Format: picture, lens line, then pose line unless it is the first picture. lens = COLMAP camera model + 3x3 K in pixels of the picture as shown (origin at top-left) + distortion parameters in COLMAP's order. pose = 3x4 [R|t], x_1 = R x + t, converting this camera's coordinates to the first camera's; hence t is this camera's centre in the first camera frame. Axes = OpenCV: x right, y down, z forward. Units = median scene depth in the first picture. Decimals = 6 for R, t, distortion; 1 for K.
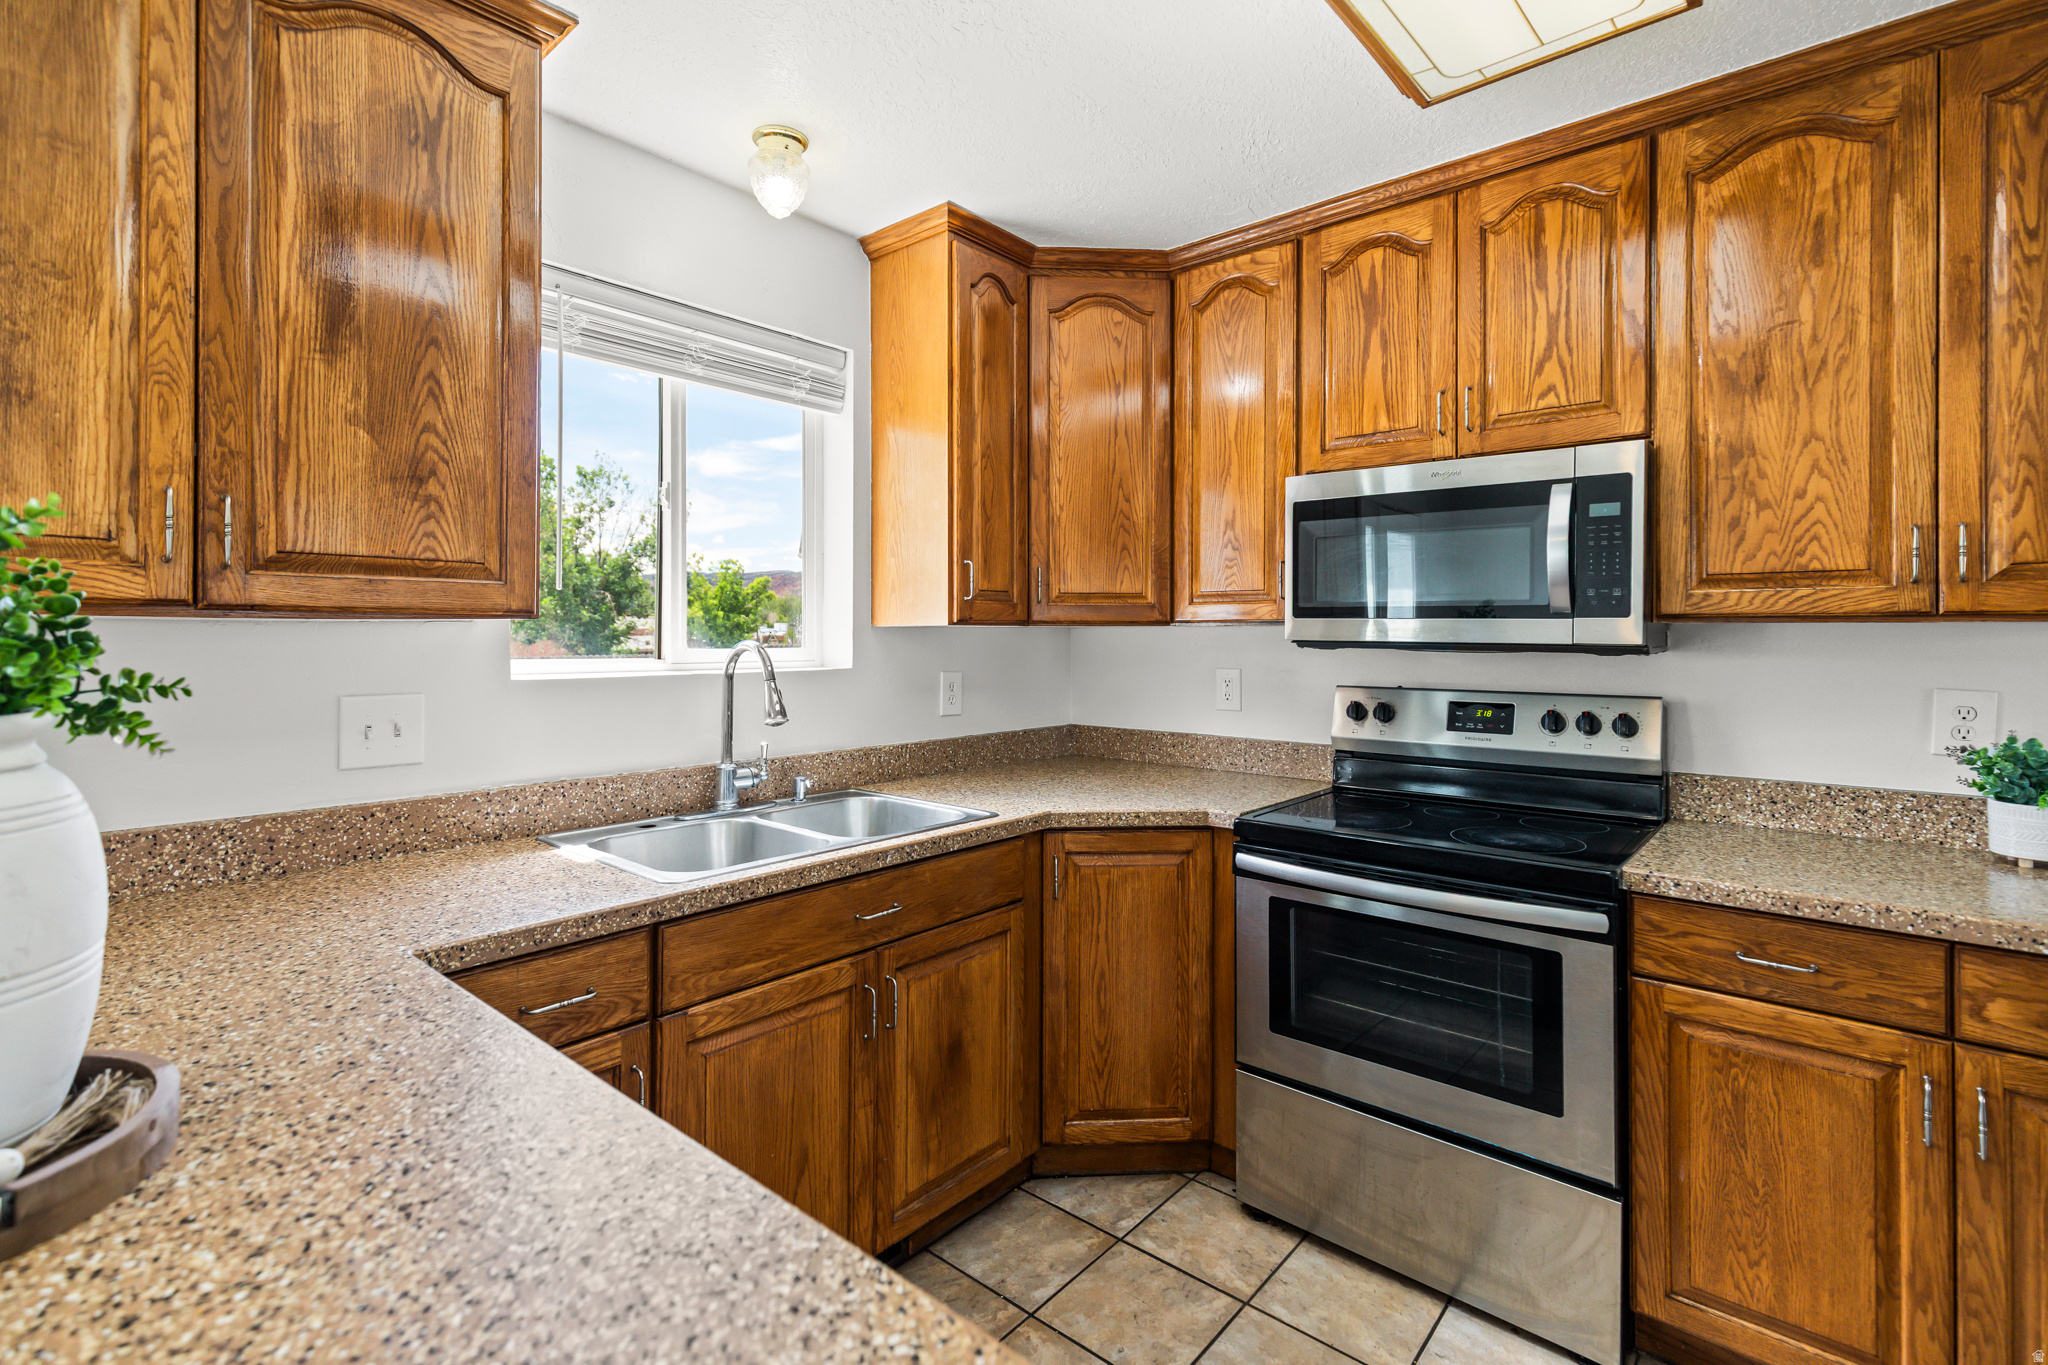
lens RADIAL K [[935.9, 0, 1013.3], [0, 935.9, 631.8], [0, 0, 1]] dist [0.004433, -0.000017]
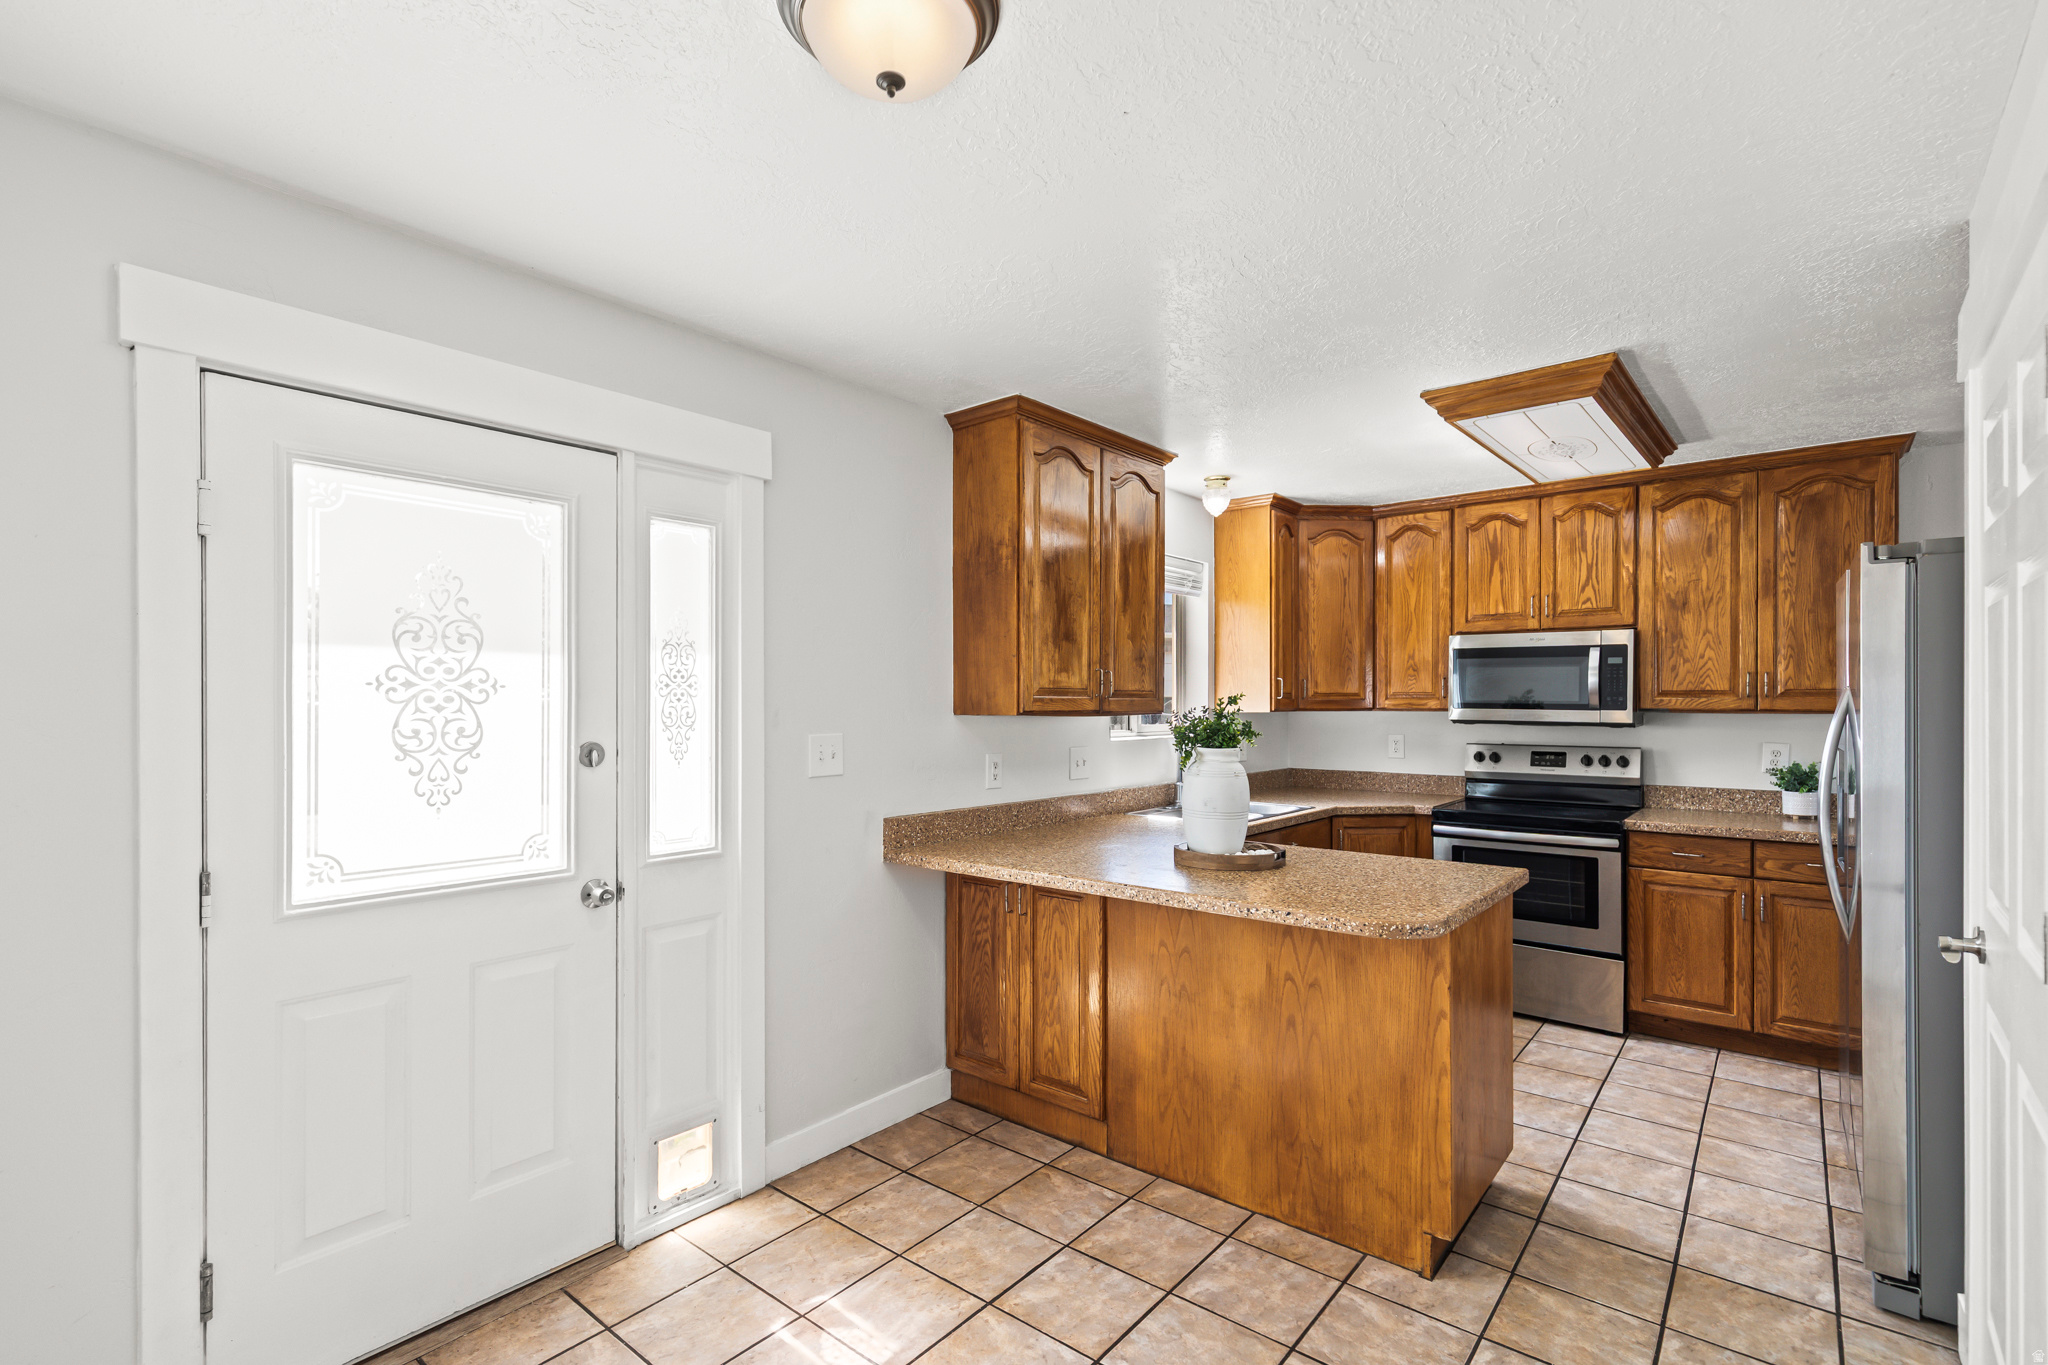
lens RADIAL K [[927.0, 0, 1014.6], [0, 927.0, 704.6], [0, 0, 1]] dist [0.002732, -0.000813]
pose [[0.999846, -0.002700, 0.017358, -0.816522], [0.002585, 0.999974, 0.006657, -0.047848], [-0.017376, -0.006611, 0.999827, -1.151843]]
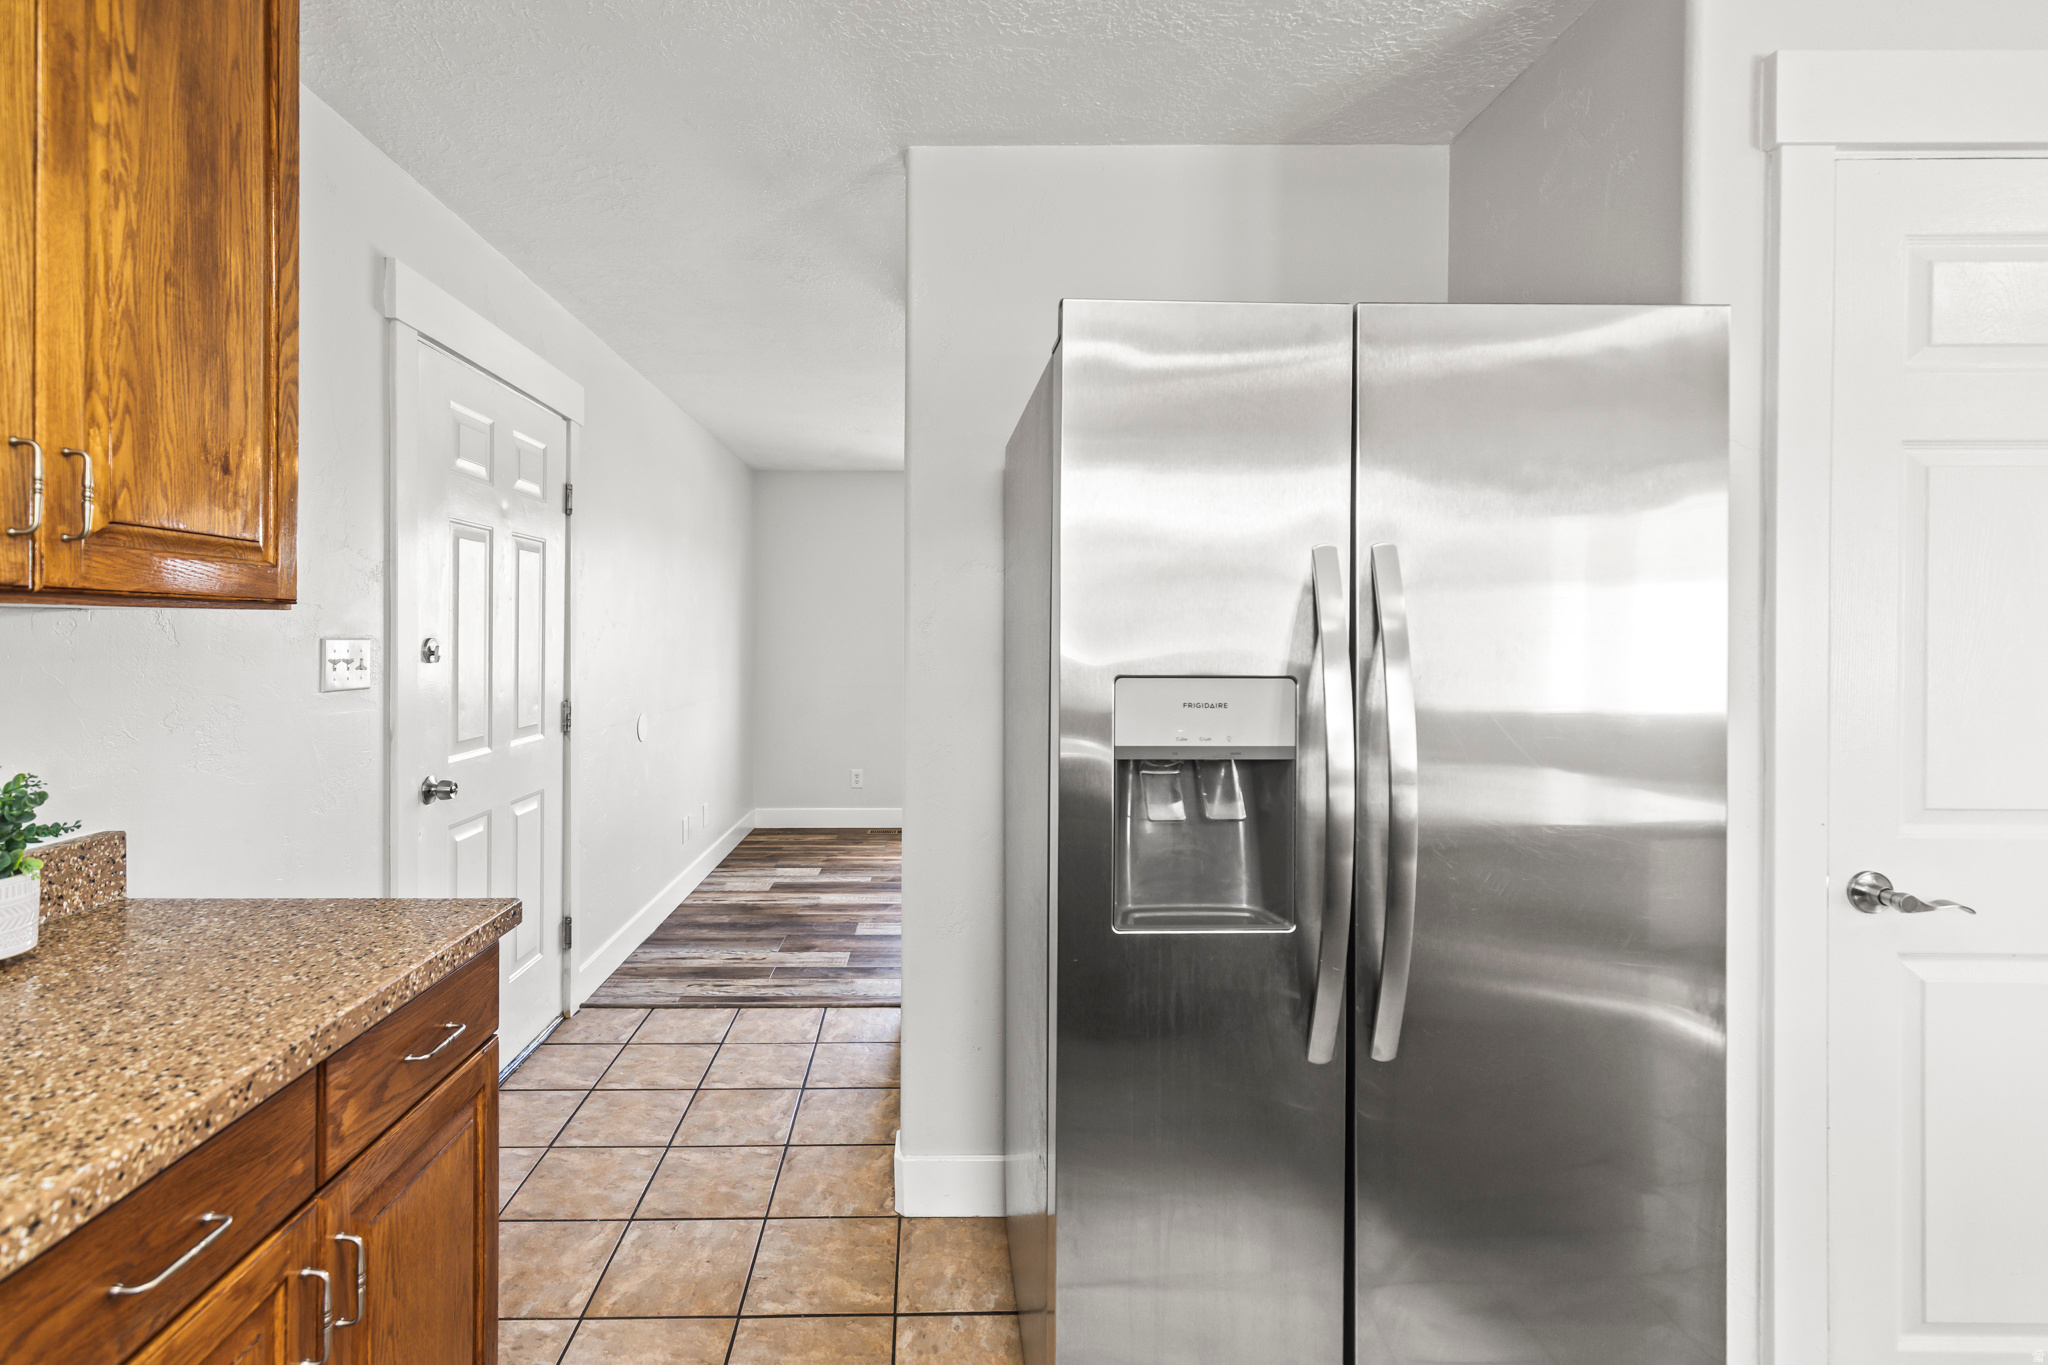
lens RADIAL K [[926.4, 0, 1012.8], [0, 926.4, 652.9], [0, 0, 1]] dist [0.002377, 0.000055]
pose [[-0.648722, -0.001139, 0.761025, 0.095615], [-0.006709, 0.999969, -0.004222, 0.019657], [-0.760996, -0.007844, -0.648709, 0.806346]]
